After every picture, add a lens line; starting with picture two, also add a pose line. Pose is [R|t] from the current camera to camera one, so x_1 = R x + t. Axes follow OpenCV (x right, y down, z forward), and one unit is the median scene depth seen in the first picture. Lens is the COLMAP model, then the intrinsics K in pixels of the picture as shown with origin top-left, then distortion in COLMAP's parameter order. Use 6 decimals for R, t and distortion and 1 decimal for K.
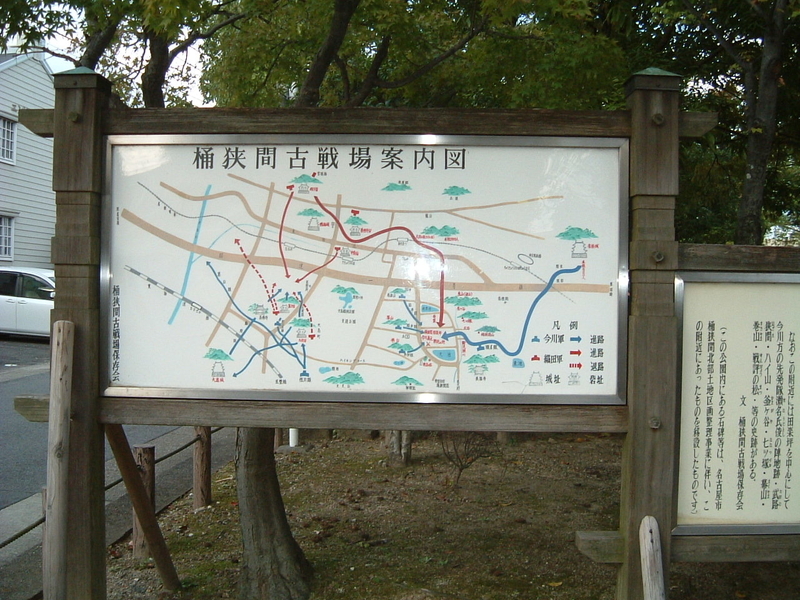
lens RADIAL K [[871.5, 0, 401.2], [0, 871.5, 302.0], [0, 0, 1]] dist [-0.142752, 0.000000]
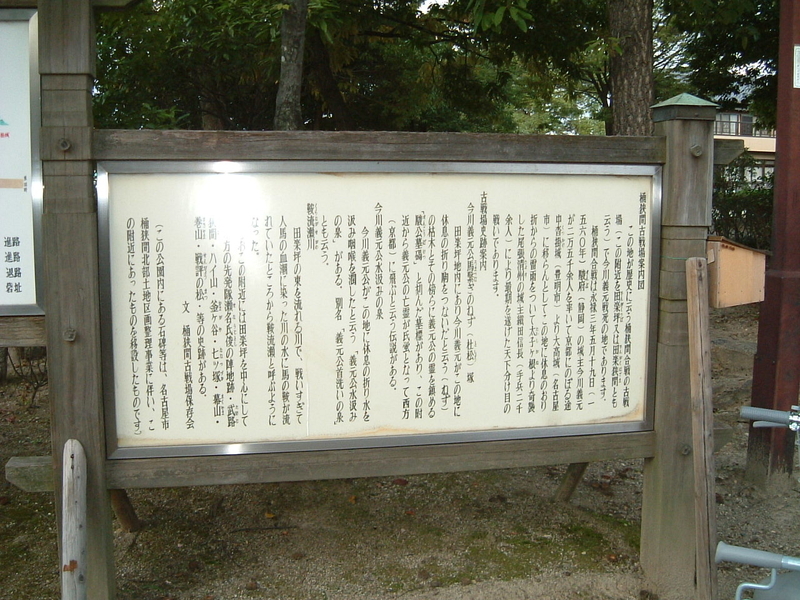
lens RADIAL K [[871.5, 0, 400.4], [0, 871.5, 298.8], [0, 0, 1]] dist [-0.142752, 0.000000]
pose [[0.974386, -0.034908, 0.222154, 0.420874], [0.012097, 0.994584, 0.103226, 0.017206], [-0.224554, -0.097895, 0.969532, 0.075706]]
